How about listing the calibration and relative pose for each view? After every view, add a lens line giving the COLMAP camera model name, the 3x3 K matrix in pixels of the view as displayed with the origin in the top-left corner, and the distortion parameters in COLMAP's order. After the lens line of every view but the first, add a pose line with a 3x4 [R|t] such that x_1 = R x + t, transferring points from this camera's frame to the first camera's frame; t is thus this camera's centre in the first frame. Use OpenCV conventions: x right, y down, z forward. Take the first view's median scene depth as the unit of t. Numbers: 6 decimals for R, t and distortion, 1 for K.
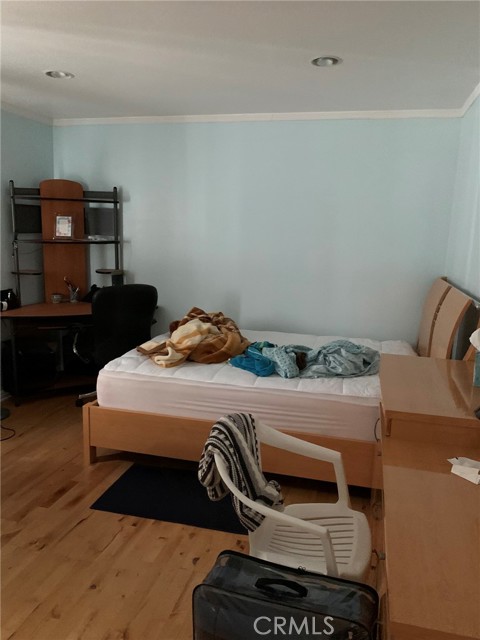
lens RADIAL K [[492.1, 0, 242.9], [0, 492.1, 321.9], [0, 0, 1]] dist [0.115434, -0.154020]
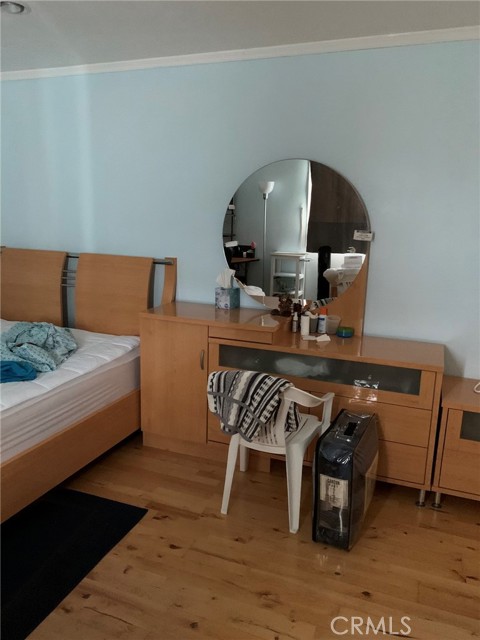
lens RADIAL K [[492.1, 0, 242.9], [0, 492.1, 321.9], [0, 0, 1]] dist [0.115434, -0.154020]
pose [[0.122861, -0.239605, 0.963065, -0.689104], [0.166478, 0.961642, 0.218013, -0.105374], [-0.978361, 0.133544, 0.158037, 0.488985]]
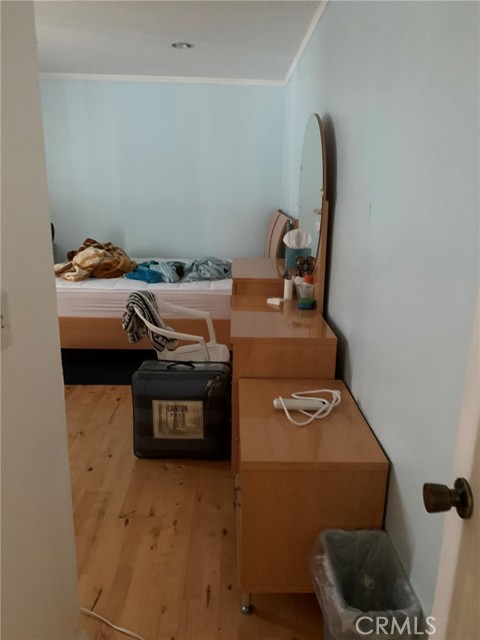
lens RADIAL K [[492.1, 0, 242.9], [0, 492.1, 321.9], [0, 0, 1]] dist [0.115434, -0.154020]
pose [[0.964799, -0.078955, 0.250855, -0.067198], [0.055021, 0.993359, 0.101043, 0.090117], [-0.257167, -0.083684, 0.962737, -0.367932]]
